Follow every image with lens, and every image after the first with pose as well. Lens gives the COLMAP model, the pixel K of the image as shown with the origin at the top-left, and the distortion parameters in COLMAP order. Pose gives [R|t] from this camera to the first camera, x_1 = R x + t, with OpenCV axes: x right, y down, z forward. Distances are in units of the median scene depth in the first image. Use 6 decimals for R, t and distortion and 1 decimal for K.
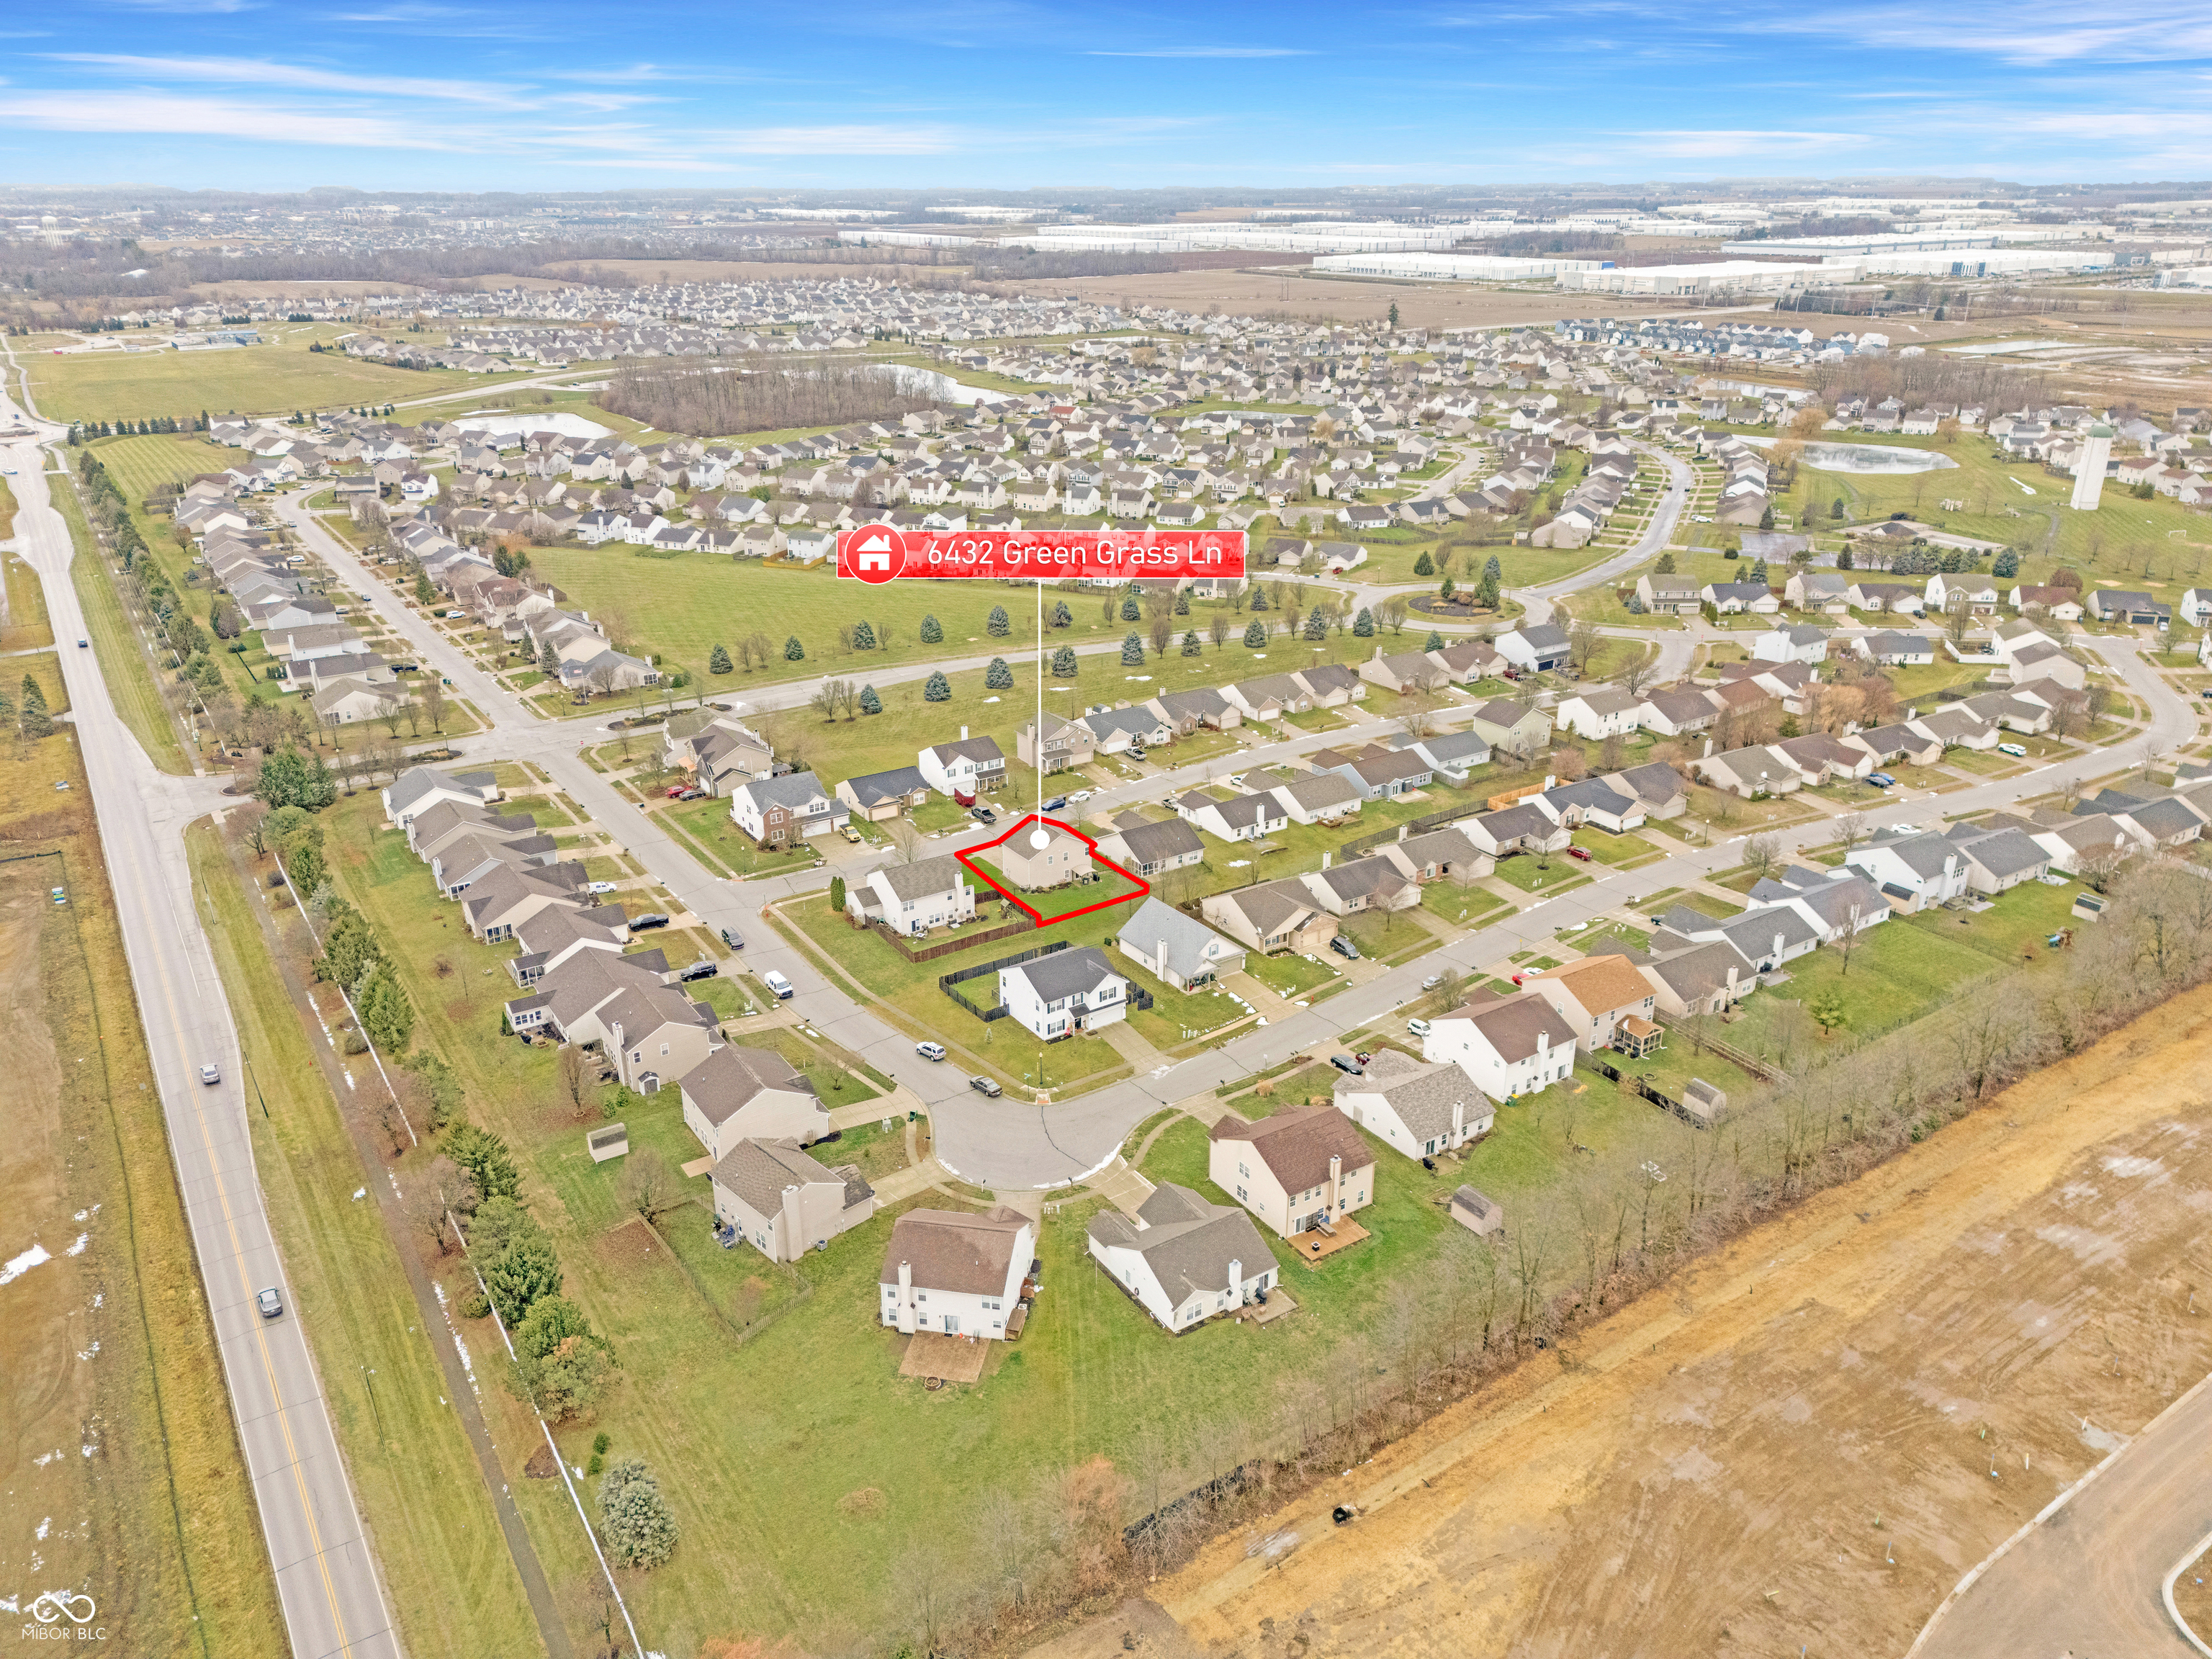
lens RADIAL K [[1615.2, 0, 1106.0], [0, 1615.2, 829.5], [0, 0, 1]] dist [0.074519, -0.067585]
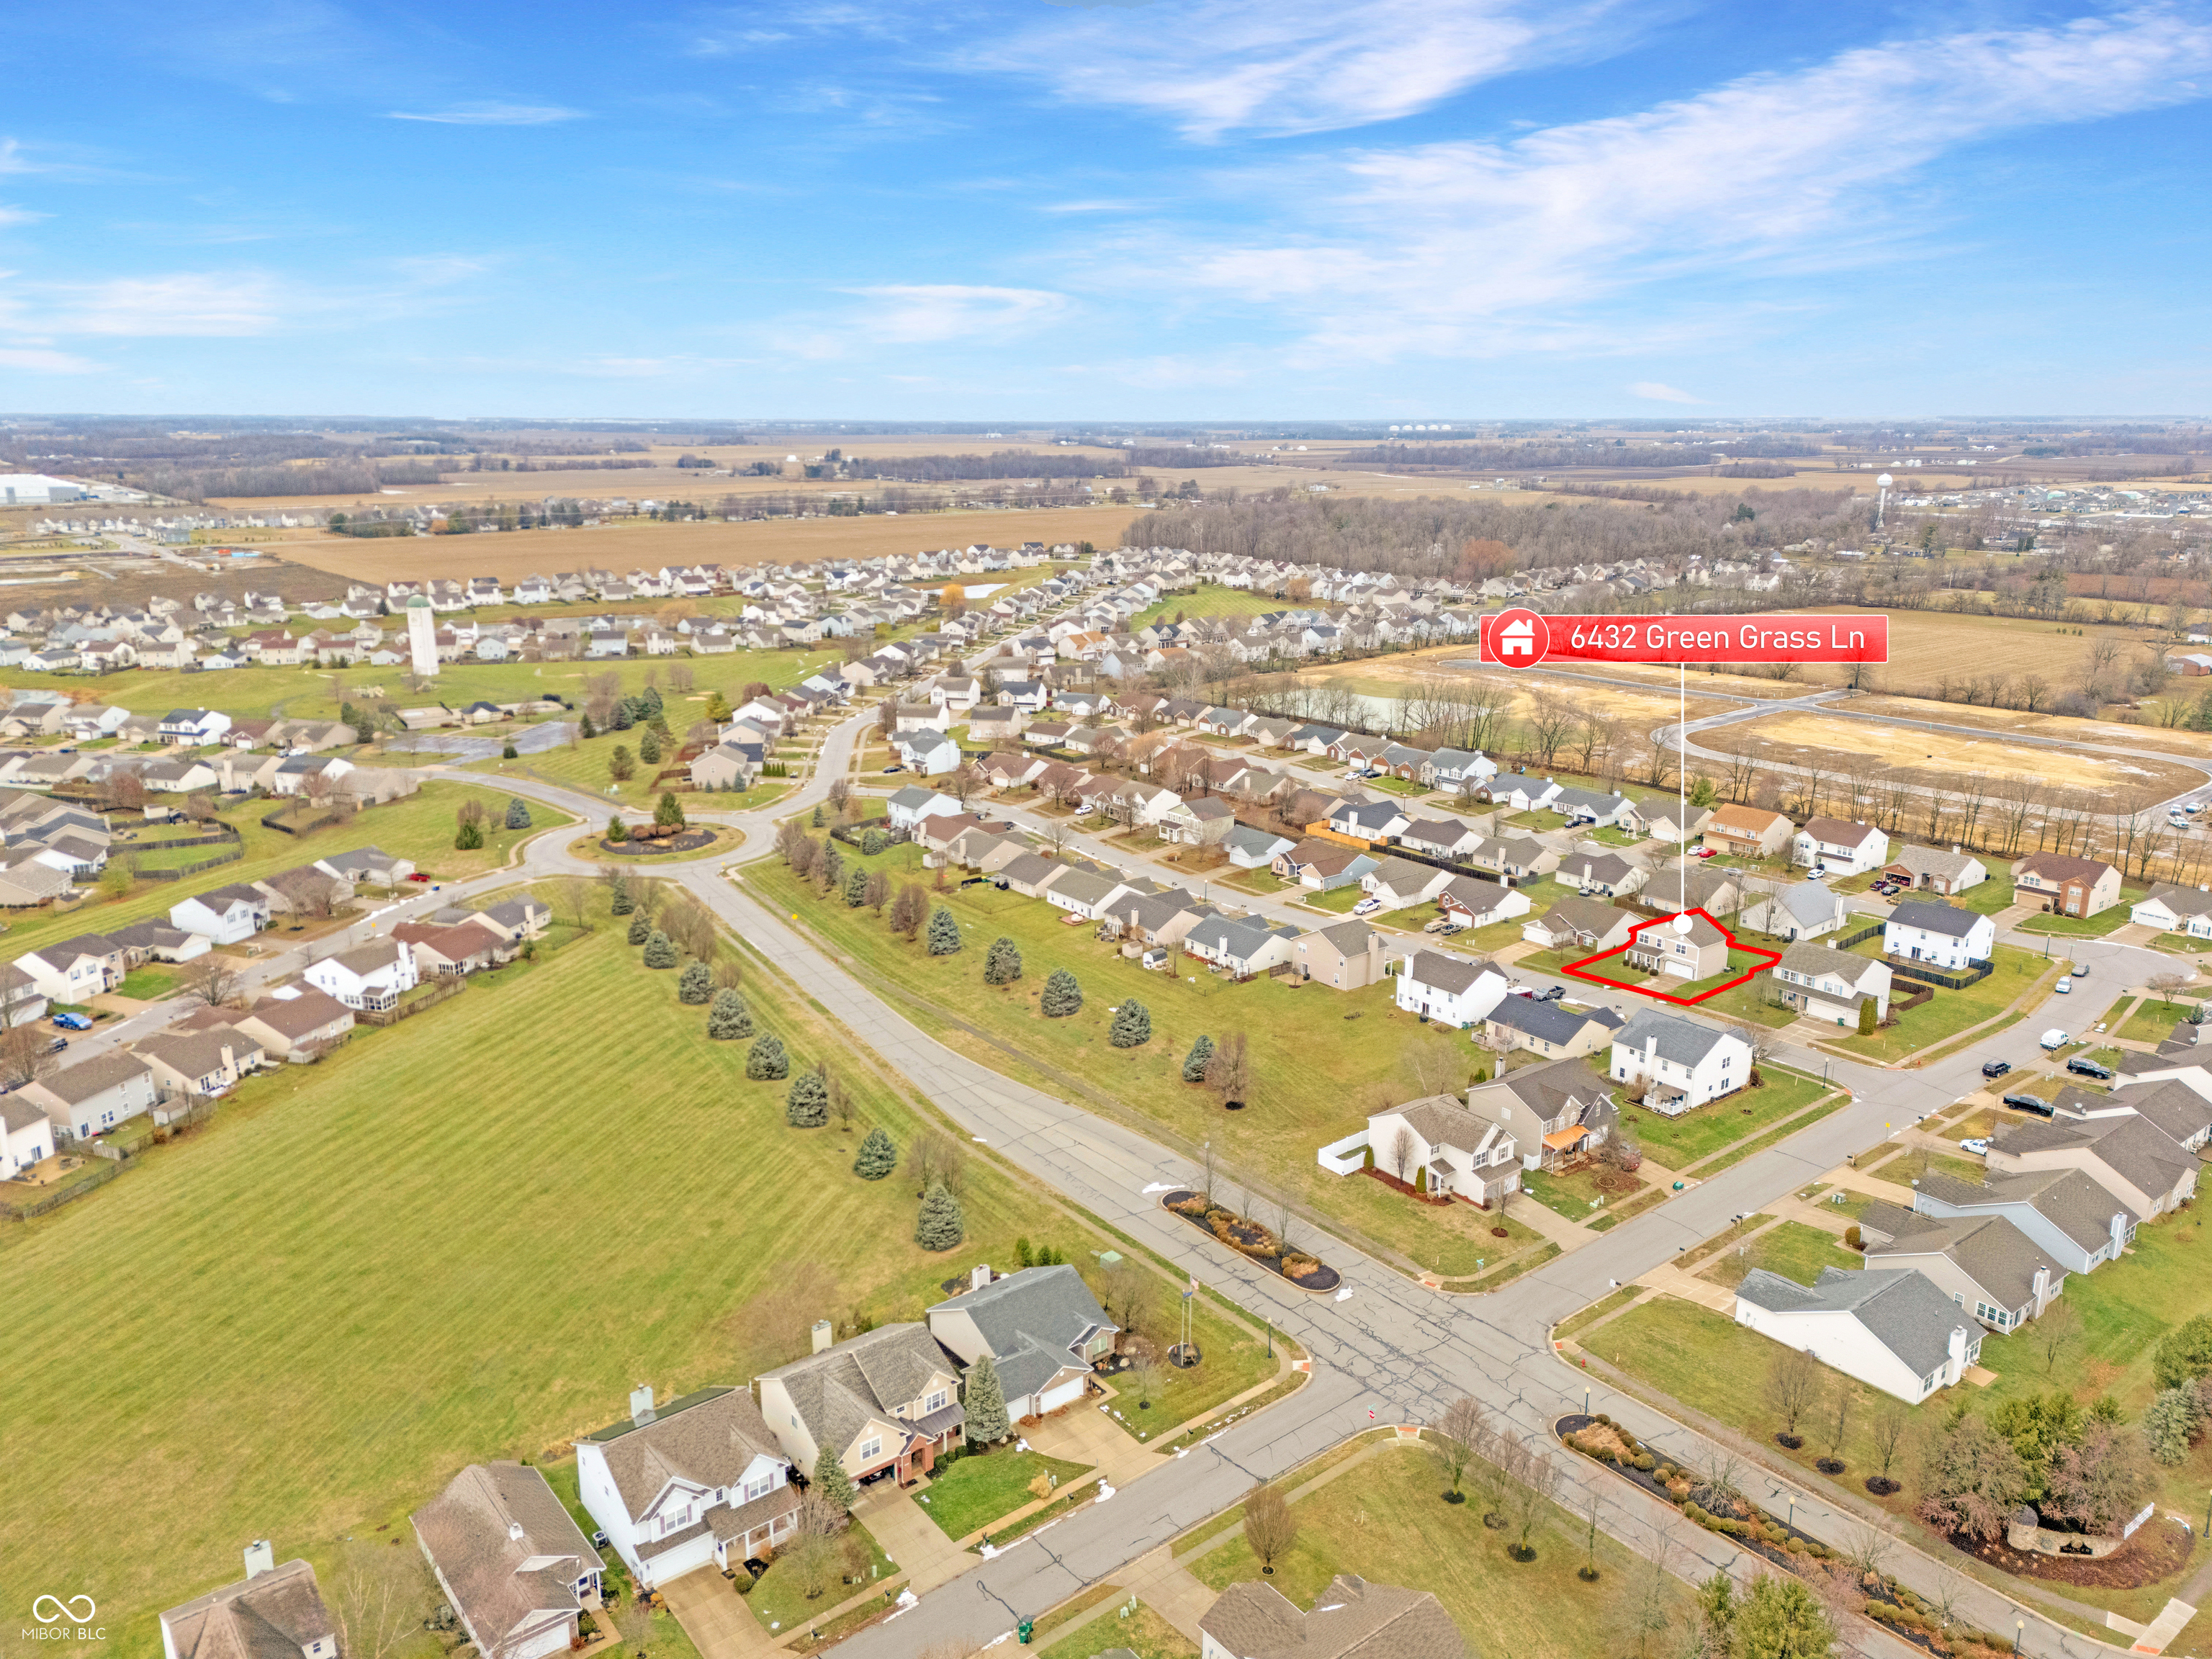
lens RADIAL K [[1615.2, 0, 1106.0], [0, 1615.2, 829.5], [0, 0, 1]] dist [0.074519, -0.067585]
pose [[-0.093301, -0.245414, 0.964918, -0.831563], [0.369035, 0.891591, 0.262447, -0.385341], [-0.924721, 0.380575, 0.007380, 1.113187]]
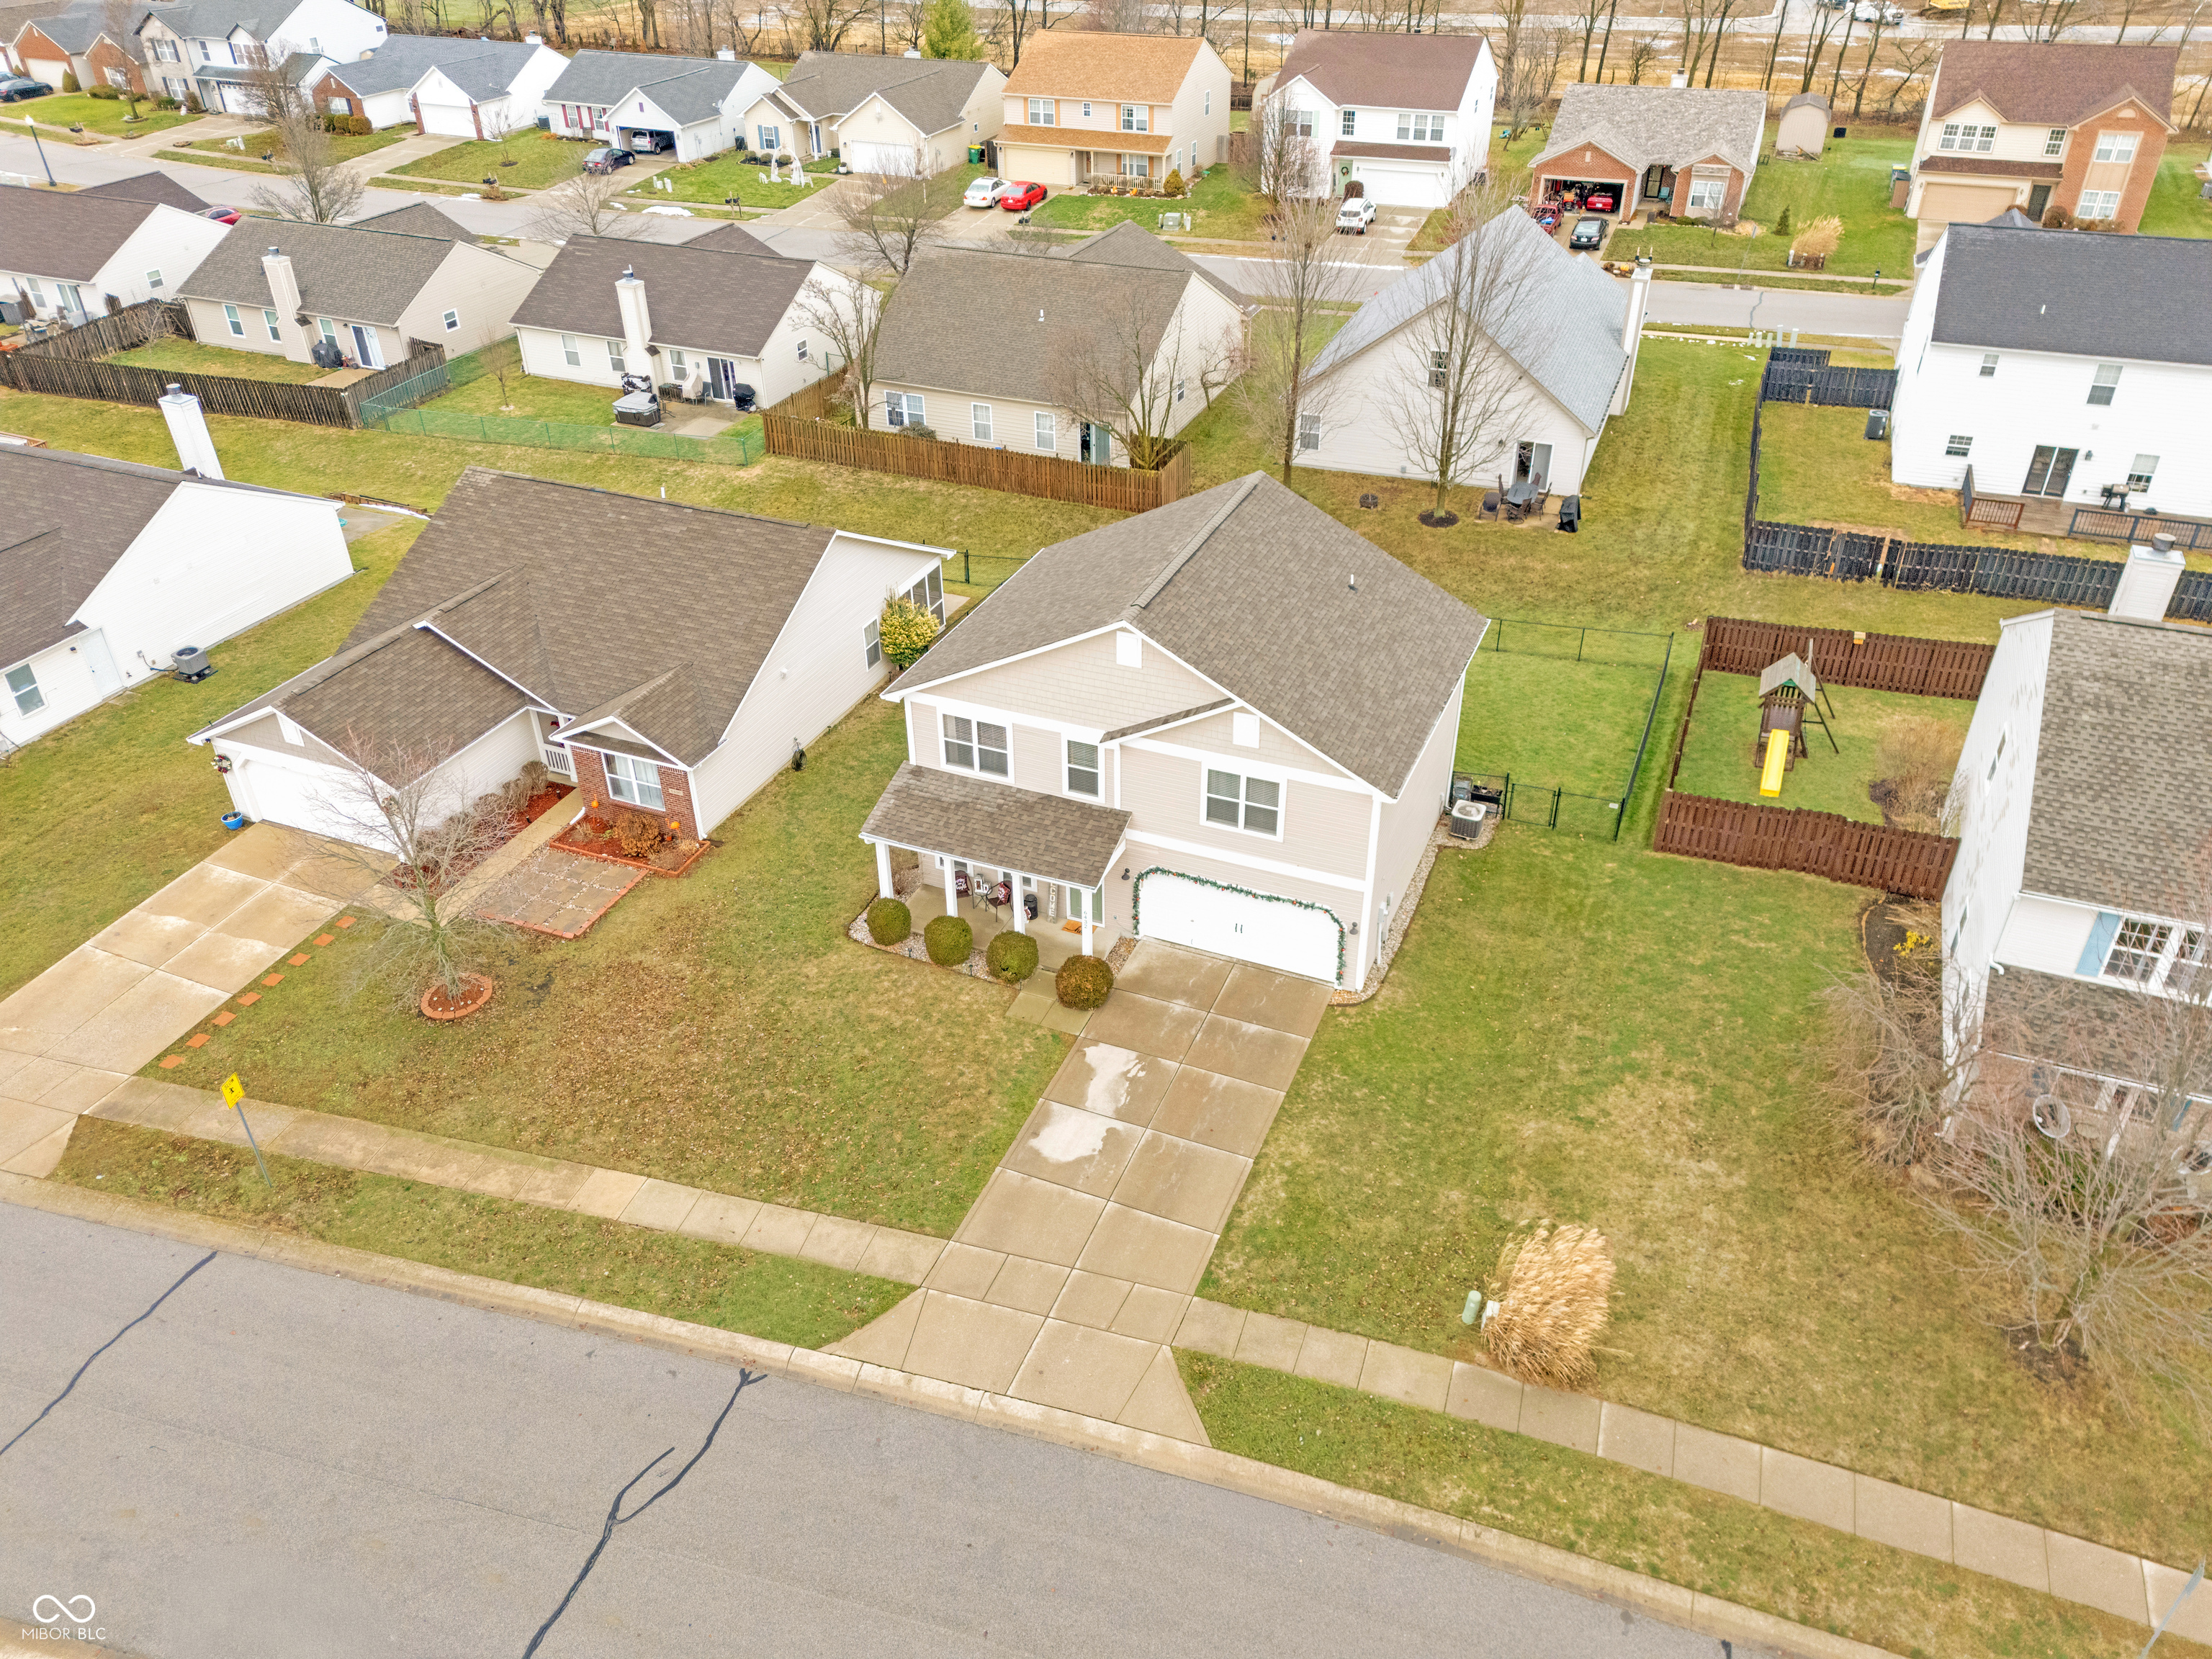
lens RADIAL K [[1615.2, 0, 1106.0], [0, 1615.2, 829.5], [0, 0, 1]] dist [0.074519, -0.067585]
pose [[-0.559781, -0.448600, 0.696709, -0.124518], [0.318675, 0.659579, 0.680736, -0.074589], [-0.764913, 0.603087, -0.226263, 0.898951]]
